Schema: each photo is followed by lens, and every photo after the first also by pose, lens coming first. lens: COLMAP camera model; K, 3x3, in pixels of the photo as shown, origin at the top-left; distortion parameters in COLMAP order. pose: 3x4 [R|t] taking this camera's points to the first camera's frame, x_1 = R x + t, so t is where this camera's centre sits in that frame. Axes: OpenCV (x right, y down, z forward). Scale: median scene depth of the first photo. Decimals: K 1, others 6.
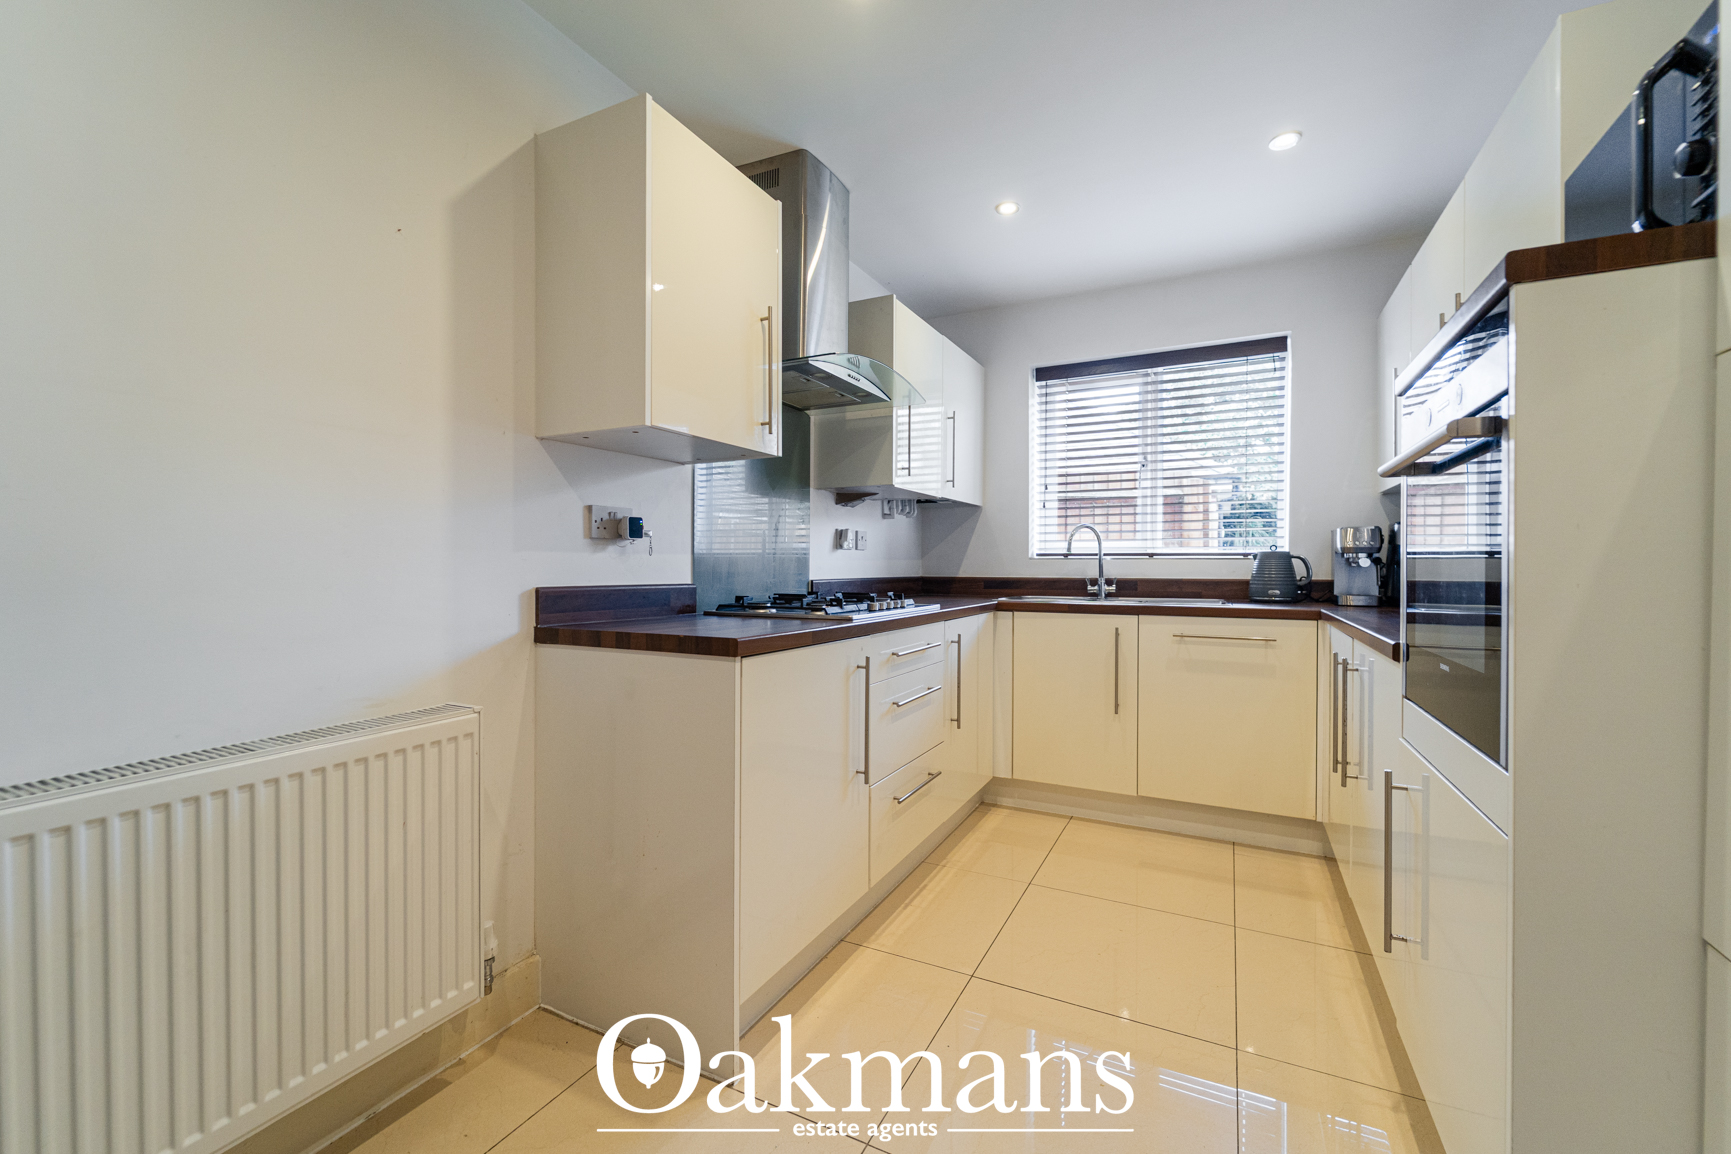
lens RADIAL K [[718.6, 0, 860.2], [0, 718.6, 567.9], [0, 0, 1]] dist [0.000049, -0.000025]
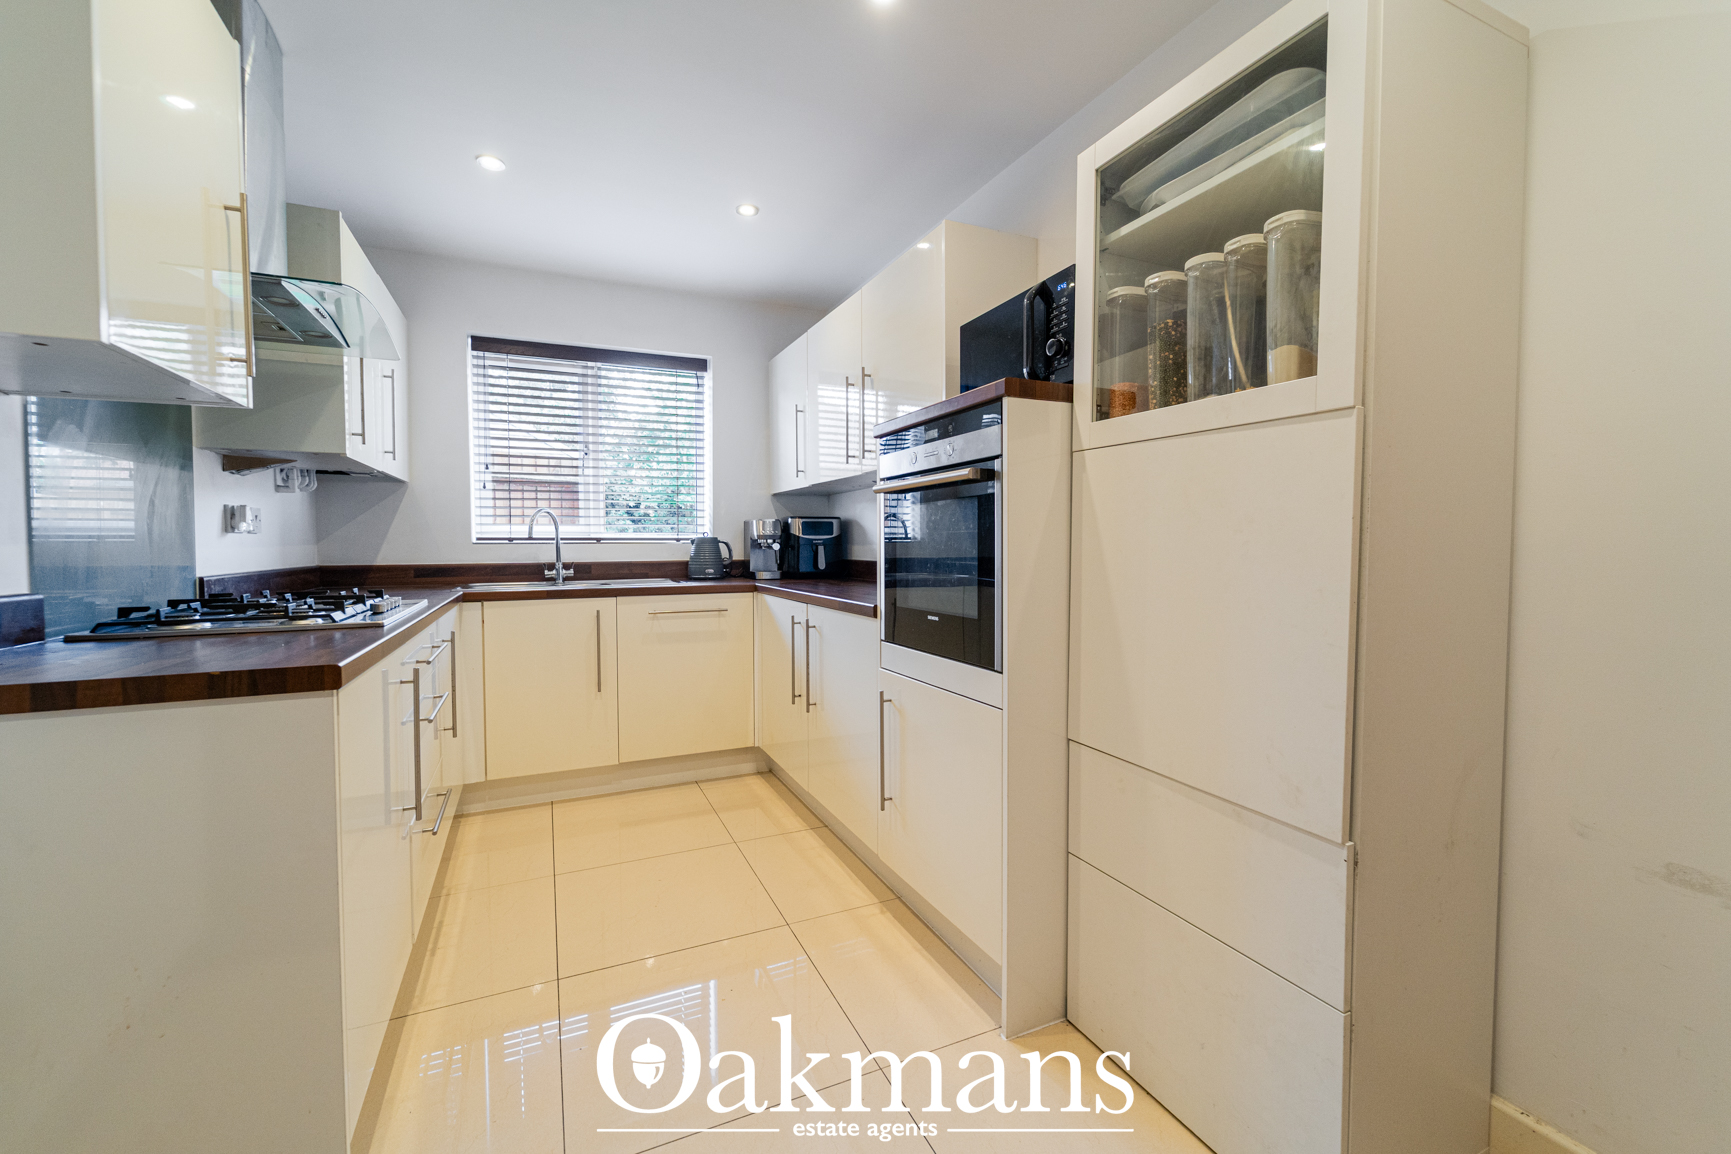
lens RADIAL K [[700.7, 0, 859.1], [0, 700.7, 567.2], [0, 0, 1]] dist [-0.000637, -0.000156]
pose [[0.620835, -0.031807, 0.783296, -0.198847], [0.008056, 0.999383, 0.034196, -0.011202], [-0.783900, -0.014920, 0.620708, 0.063839]]
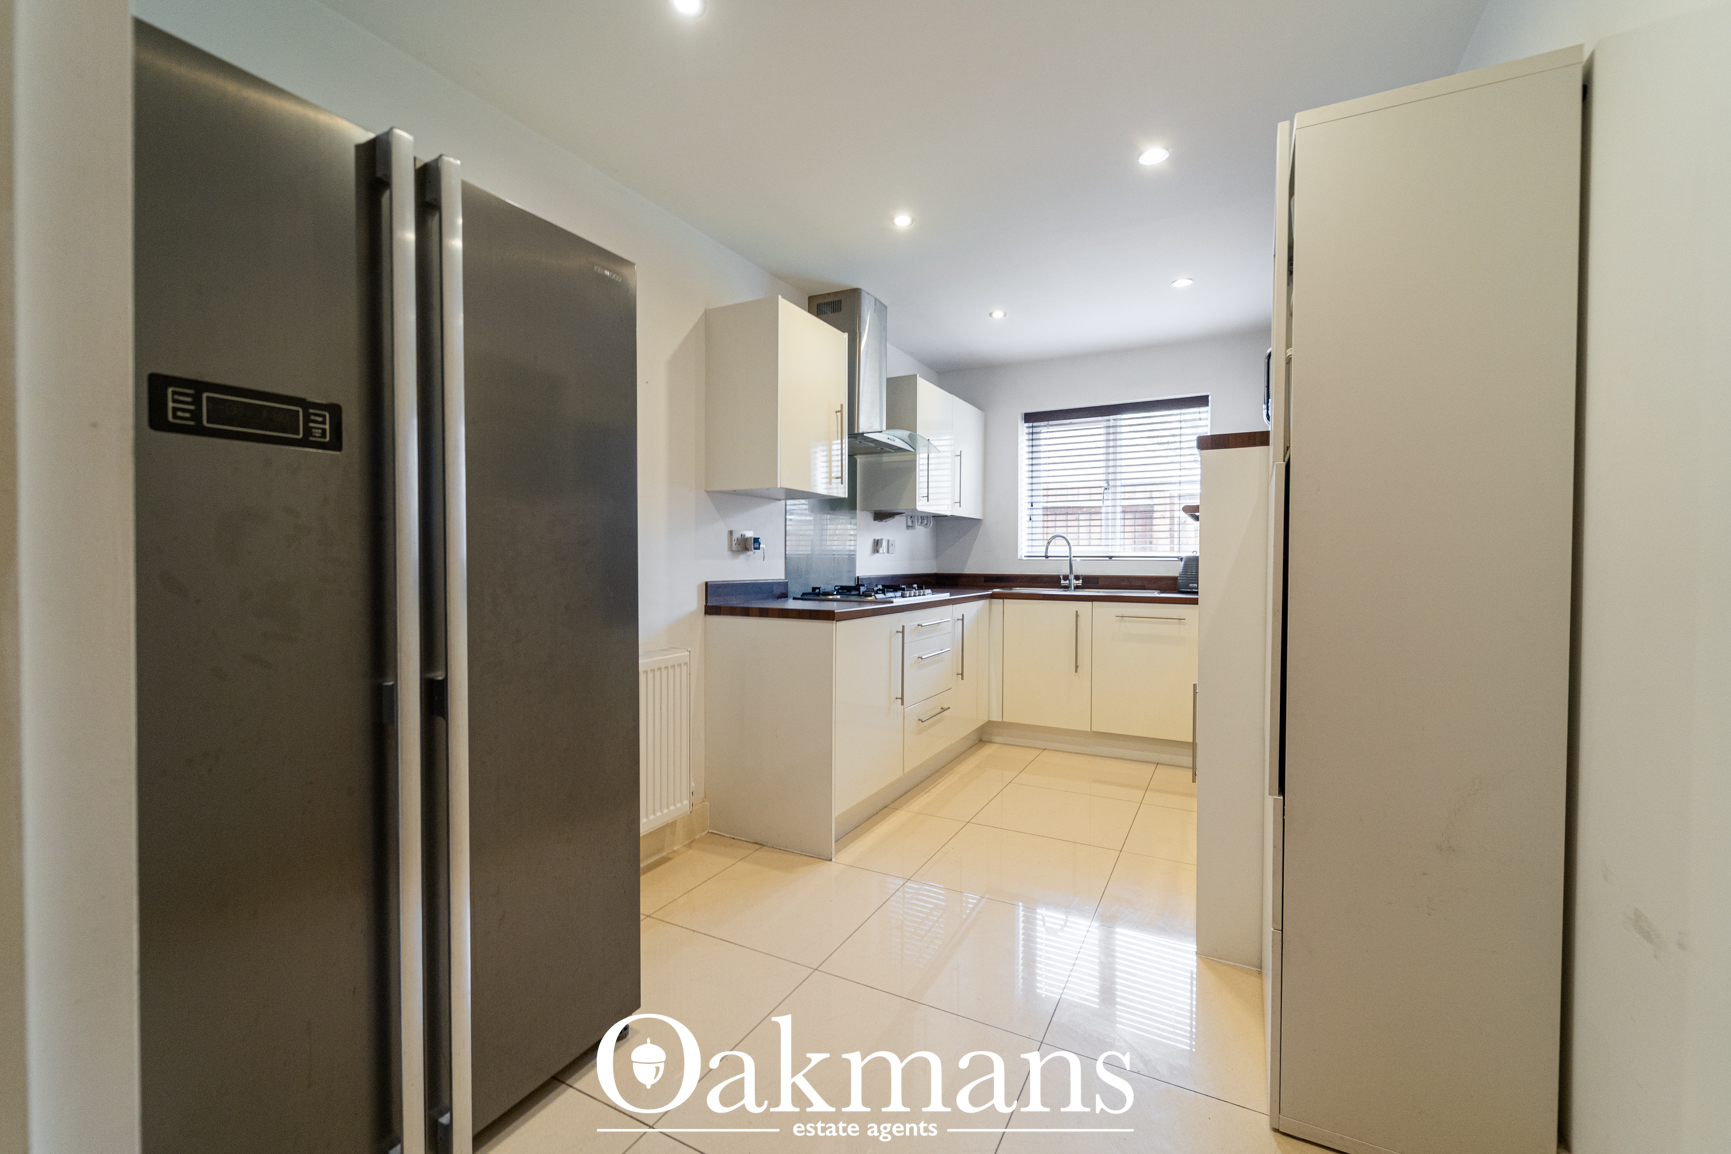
lens RADIAL K [[718.6, 0, 860.2], [0, 718.6, 567.9], [0, 0, 1]] dist [0.000049, -0.000025]
pose [[0.999854, 0.001530, -0.017031, -0.038018], [-0.001375, 0.999958, 0.009096, -0.011419], [0.017044, -0.009071, 0.999814, -0.386482]]
